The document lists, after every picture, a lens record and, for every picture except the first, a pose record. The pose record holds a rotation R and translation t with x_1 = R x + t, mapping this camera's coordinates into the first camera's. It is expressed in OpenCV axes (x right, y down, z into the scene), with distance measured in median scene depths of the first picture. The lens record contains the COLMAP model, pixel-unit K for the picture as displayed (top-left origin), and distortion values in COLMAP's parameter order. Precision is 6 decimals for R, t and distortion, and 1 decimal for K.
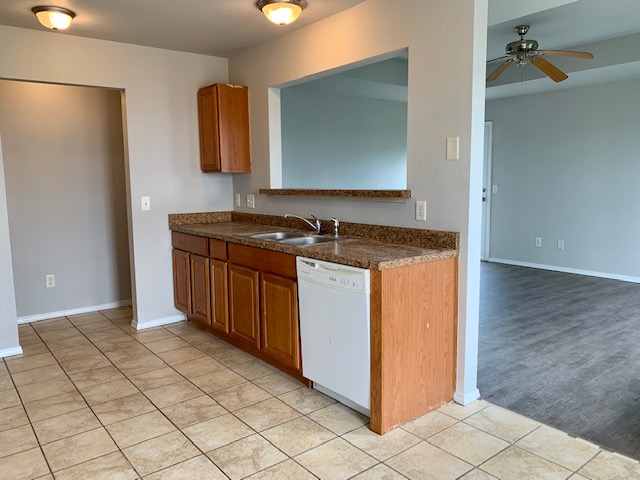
lens RADIAL K [[494.1, 0, 325.0], [0, 494.1, 243.6], [0, 0, 1]] dist [0.006627, -0.001736]
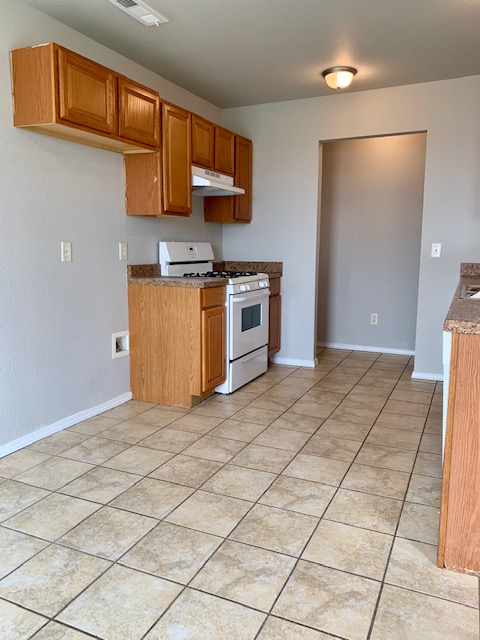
lens RADIAL K [[494.1, 0, 243.6], [0, 494.1, 314.7], [0, 0, 1]] dist [0.006627, -0.001736]
pose [[0.460427, 0.147516, -0.875355, 0.418322], [-0.137648, 0.986033, 0.093766, 0.003777], [0.876961, 0.077318, 0.474301, 0.298212]]
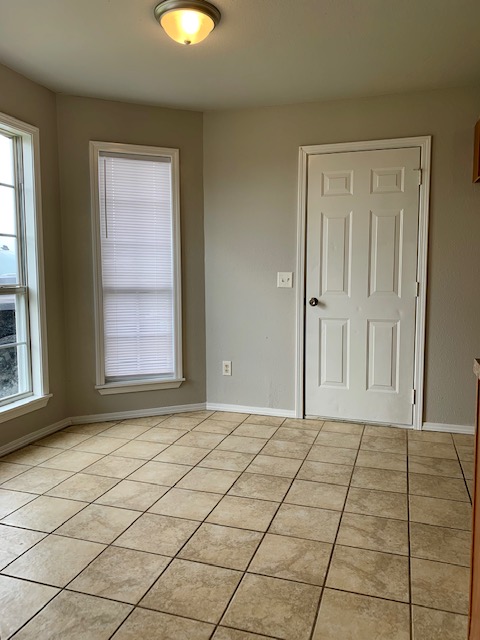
lens RADIAL K [[494.1, 0, 239.5], [0, 494.1, 319.0], [0, 0, 1]] dist [0.006627, -0.001736]
pose [[-0.833087, 0.073349, -0.548258, 0.490531], [-0.059287, 0.973619, 0.220344, -0.090493], [0.549956, 0.216071, -0.806760, 0.934749]]
